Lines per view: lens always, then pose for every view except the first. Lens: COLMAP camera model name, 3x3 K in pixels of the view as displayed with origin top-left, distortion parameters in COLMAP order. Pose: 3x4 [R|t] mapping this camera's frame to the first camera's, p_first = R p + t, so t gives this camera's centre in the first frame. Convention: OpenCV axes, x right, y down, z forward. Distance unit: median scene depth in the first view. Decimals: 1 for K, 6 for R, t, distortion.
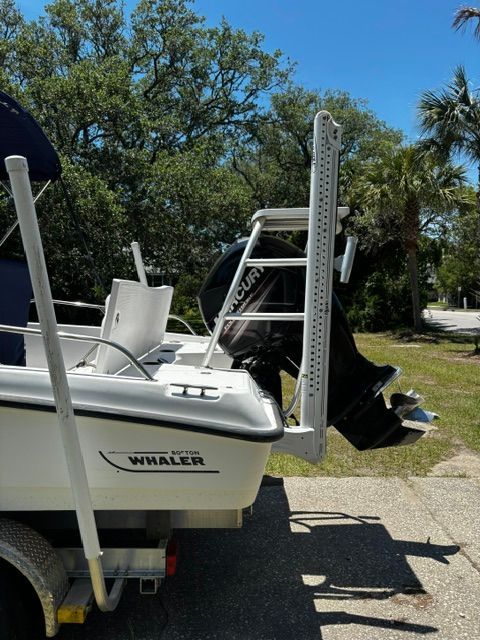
lens RADIAL K [[503.2, 0, 240.2], [0, 503.2, 329.7], [0, 0, 1]] dist [0.085964, -0.093895]
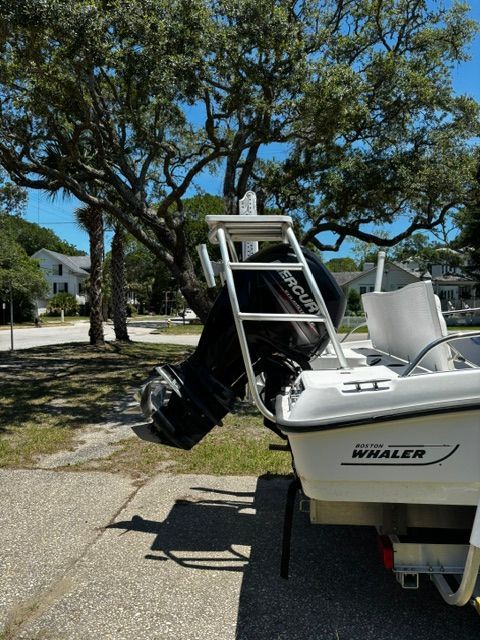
lens RADIAL K [[491.3, 0, 240.0], [0, 491.3, 320.0], [0, 0, 1]] dist [0.072807, -0.087136]
pose [[-0.995202, -0.014726, 0.096723, 0.035143], [-0.004875, 0.994844, 0.101304, -0.123386], [-0.097716, 0.100347, -0.990142, 1.817058]]
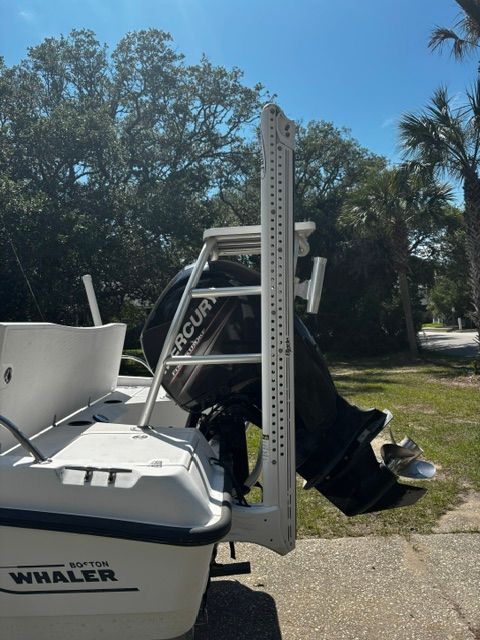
lens RADIAL K [[491.3, 0, 240.0], [0, 491.3, 320.0], [0, 0, 1]] dist [0.072807, -0.087136]
pose [[0.999173, -0.040664, -0.000778, 0.072591], [0.040498, 0.996496, -0.073187, -0.023526], [0.003751, 0.073094, 0.997318, 0.174745]]
